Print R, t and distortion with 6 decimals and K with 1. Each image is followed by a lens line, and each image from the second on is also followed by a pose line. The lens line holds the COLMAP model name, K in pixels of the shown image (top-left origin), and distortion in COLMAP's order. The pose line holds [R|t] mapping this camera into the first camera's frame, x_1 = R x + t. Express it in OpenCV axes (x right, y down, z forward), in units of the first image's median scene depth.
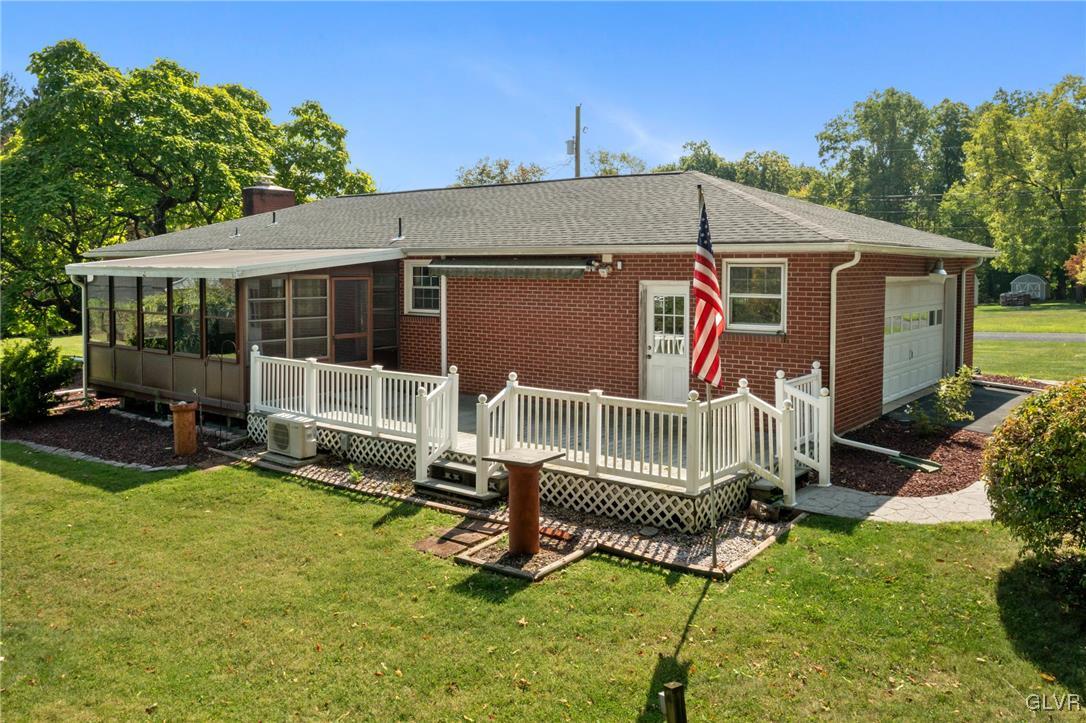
lens RADIAL K [[915.9, 0, 541.8], [0, 915.9, 271.2], [0, 0, 1]] dist [0.001258, -0.000007]
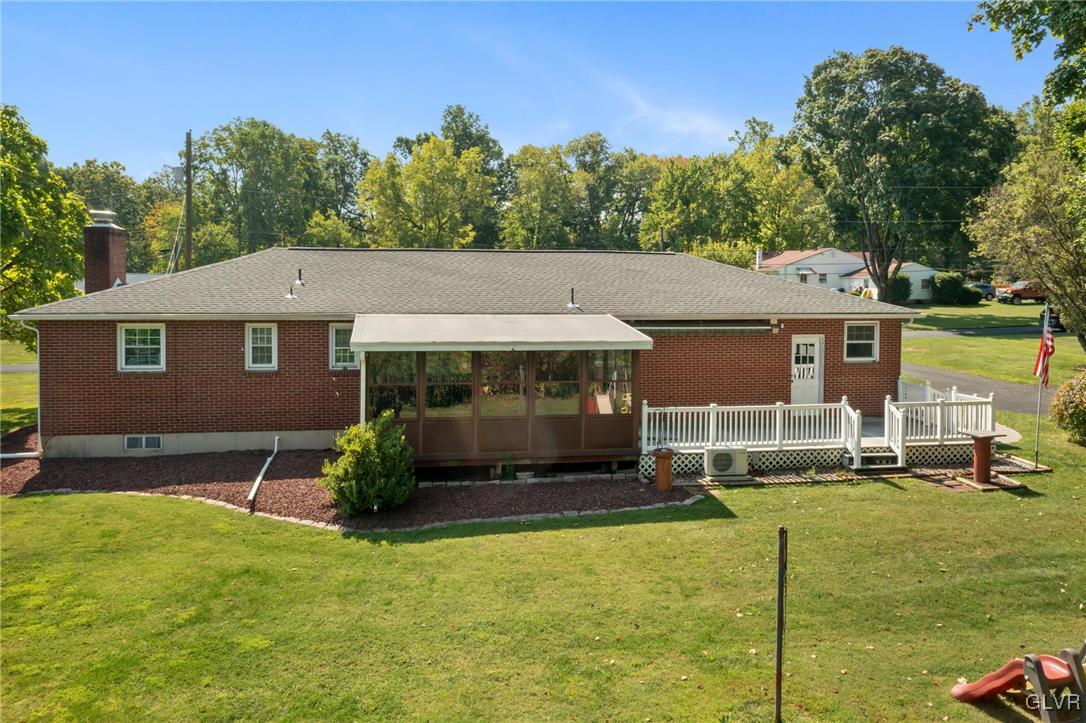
lens RADIAL K [[879.6, 0, 541.8], [0, 879.6, 310.6], [0, 0, 1]] dist [0.003505, -0.001137]
pose [[0.632070, -0.033654, 0.774181, -1.397730], [-0.001895, 0.998986, 0.044974, -0.103268], [-0.774909, -0.029893, 0.631365, 0.354887]]
